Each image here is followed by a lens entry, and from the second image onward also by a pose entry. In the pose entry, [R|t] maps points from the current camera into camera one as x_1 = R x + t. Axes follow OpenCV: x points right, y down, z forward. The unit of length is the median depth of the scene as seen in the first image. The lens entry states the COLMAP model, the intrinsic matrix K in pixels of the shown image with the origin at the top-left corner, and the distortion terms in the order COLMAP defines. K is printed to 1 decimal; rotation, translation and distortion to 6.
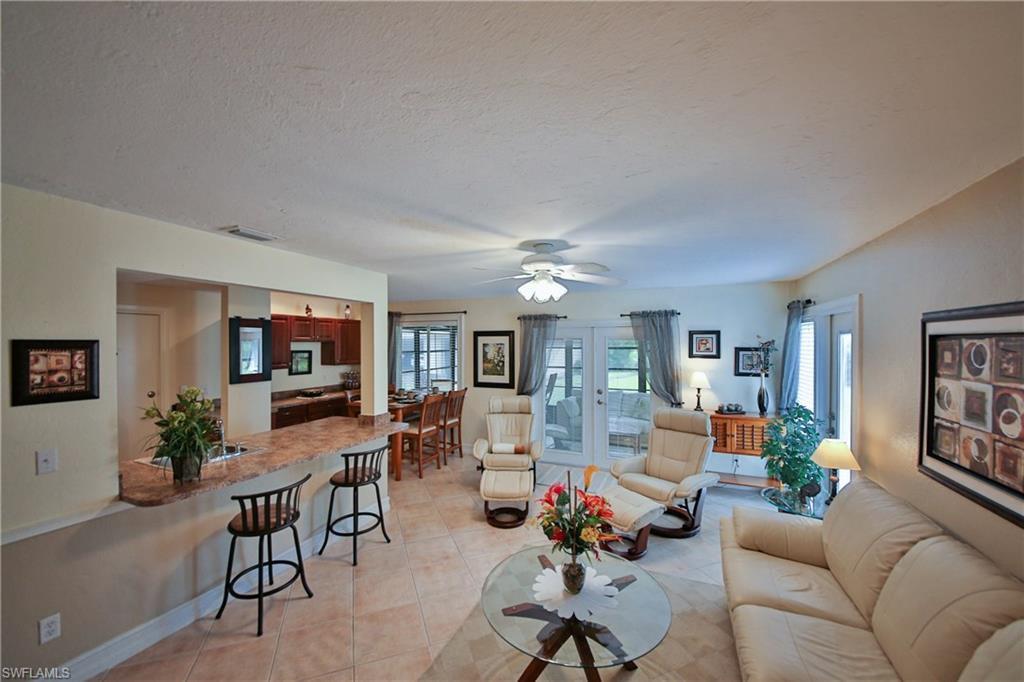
lens RADIAL K [[385.1, 0, 512.0], [0, 385.1, 341.0], [0, 0, 1]] dist [-0.024973, -0.000157]
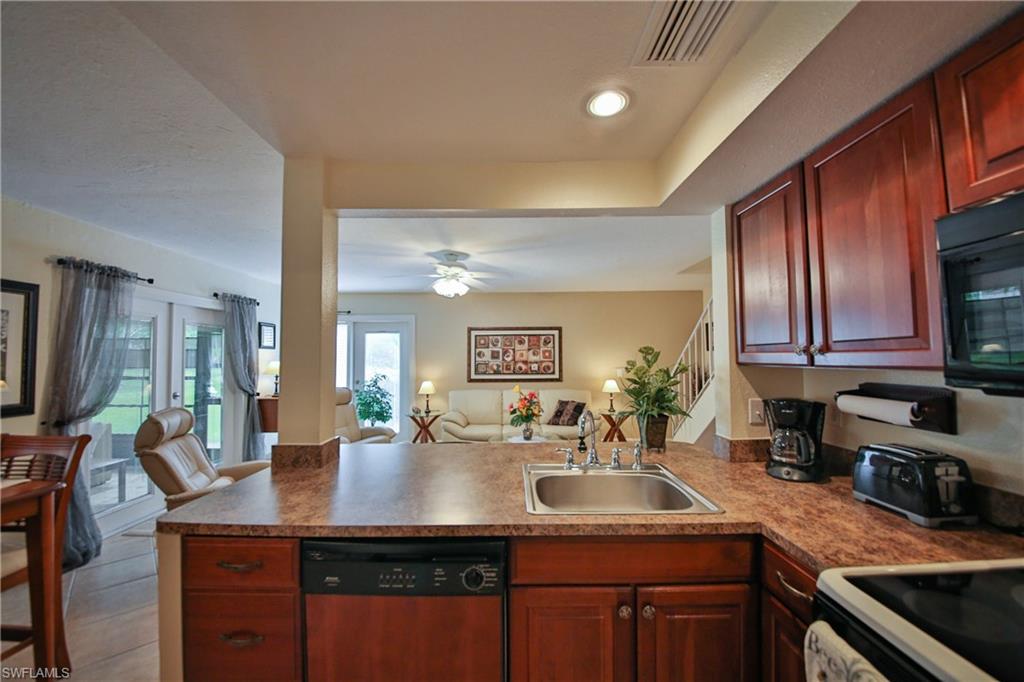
lens RADIAL K [[385.1, 0, 512.0], [0, 385.1, 341.0], [0, 0, 1]] dist [-0.024973, -0.000157]
pose [[-0.404398, 0.042422, 0.913599, -0.692095], [0.001283, 0.998949, -0.045818, 0.067704], [-0.914582, -0.017357, -0.404027, 0.747316]]
